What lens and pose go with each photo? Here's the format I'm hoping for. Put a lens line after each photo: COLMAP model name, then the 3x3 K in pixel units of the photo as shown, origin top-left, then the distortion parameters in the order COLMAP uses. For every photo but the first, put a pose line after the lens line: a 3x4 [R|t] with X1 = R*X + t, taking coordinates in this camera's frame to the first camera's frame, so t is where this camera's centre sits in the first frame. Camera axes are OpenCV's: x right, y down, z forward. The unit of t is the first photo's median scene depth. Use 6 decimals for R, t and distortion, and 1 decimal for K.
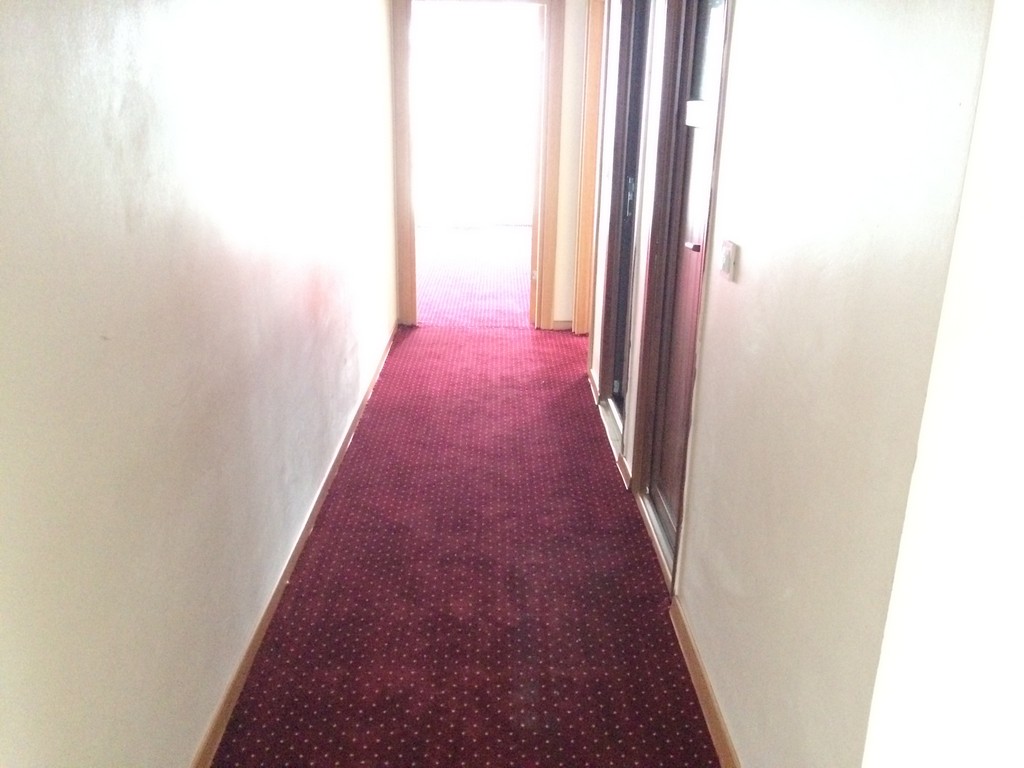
lens RADIAL K [[848.4, 0, 505.2], [0, 848.4, 385.2], [0, 0, 1]] dist [0.001782, 0.005846]
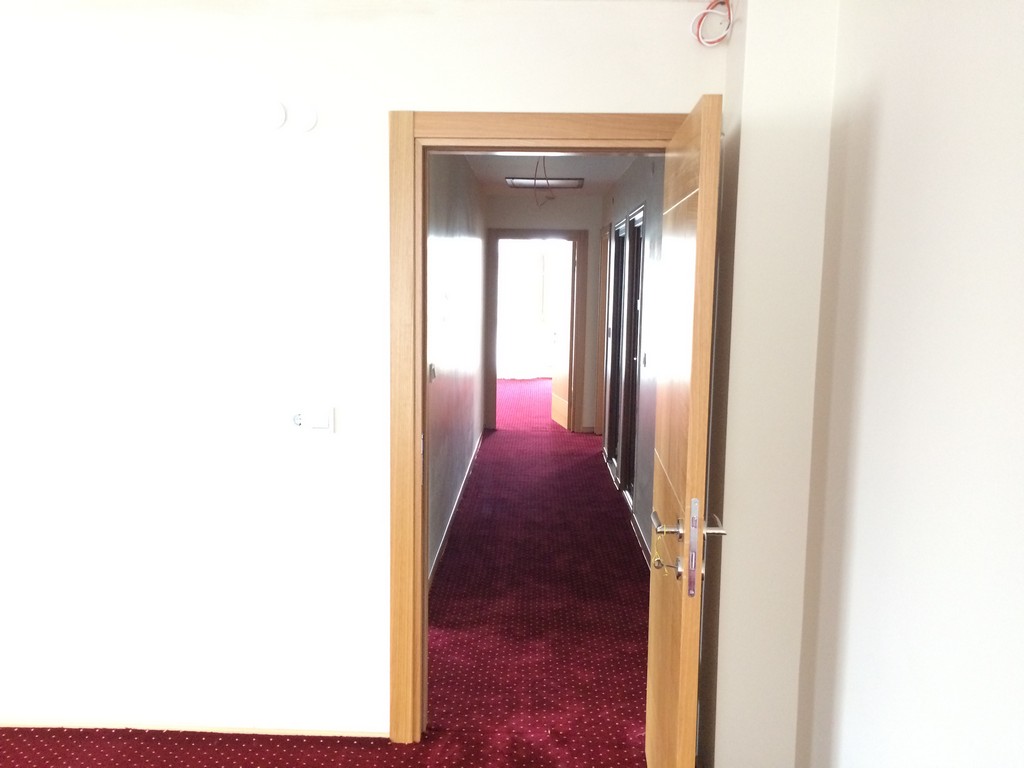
lens RADIAL K [[848.4, 0, 505.2], [0, 848.4, 385.2], [0, 0, 1]] dist [0.001782, 0.005846]
pose [[0.998984, 0.008142, -0.044325, -0.026441], [-0.016846, 0.979710, -0.199712, 0.249797], [0.041800, 0.200255, 0.978852, -0.854352]]
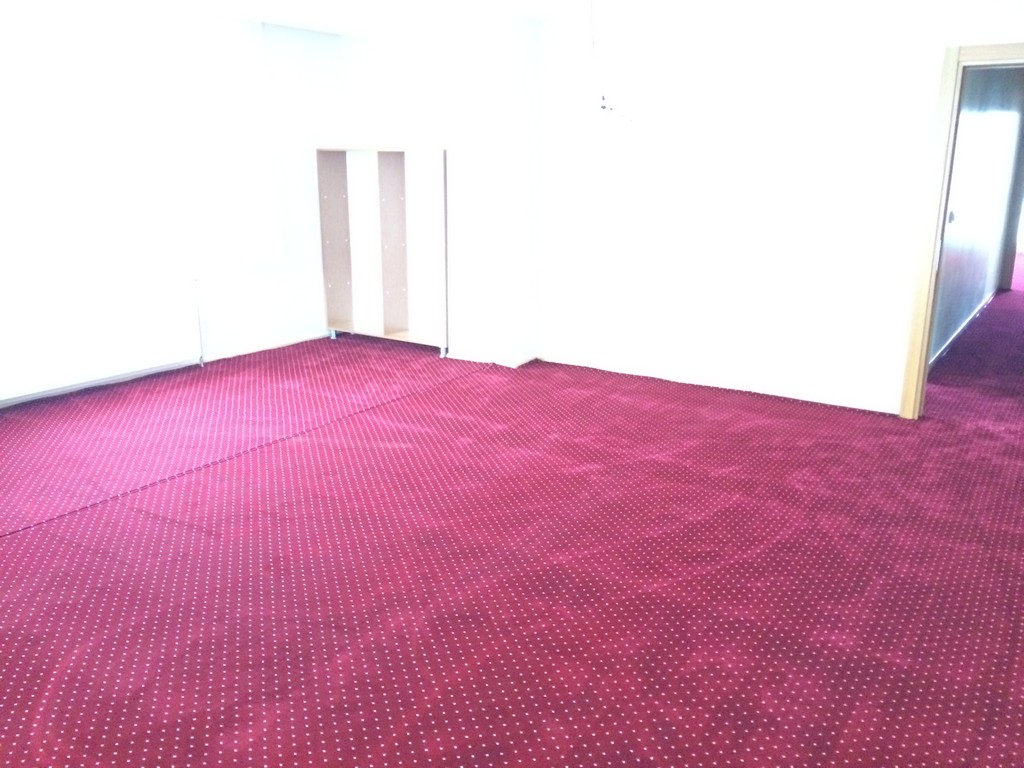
lens RADIAL K [[848.4, 0, 505.2], [0, 848.4, 385.2], [0, 0, 1]] dist [0.001782, 0.005846]
pose [[0.818720, 0.134964, -0.558105, 0.074236], [-0.167792, 0.985792, -0.007754, 0.480464], [0.549129, 0.099994, 0.829734, -1.519948]]
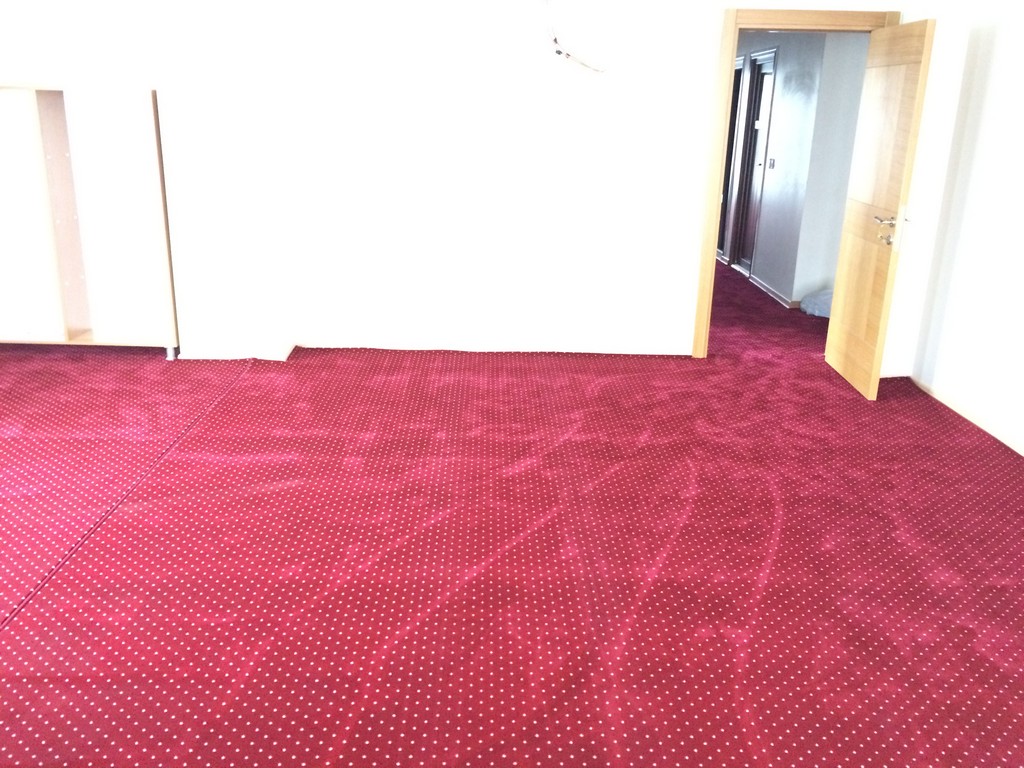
lens RADIAL K [[848.4, 0, 505.2], [0, 848.4, 385.2], [0, 0, 1]] dist [0.001782, 0.005846]
pose [[0.999843, 0.011468, -0.013479, -0.463784], [-0.011578, 0.999901, -0.008038, 0.477589], [0.013386, 0.008193, 0.999877, -1.508933]]
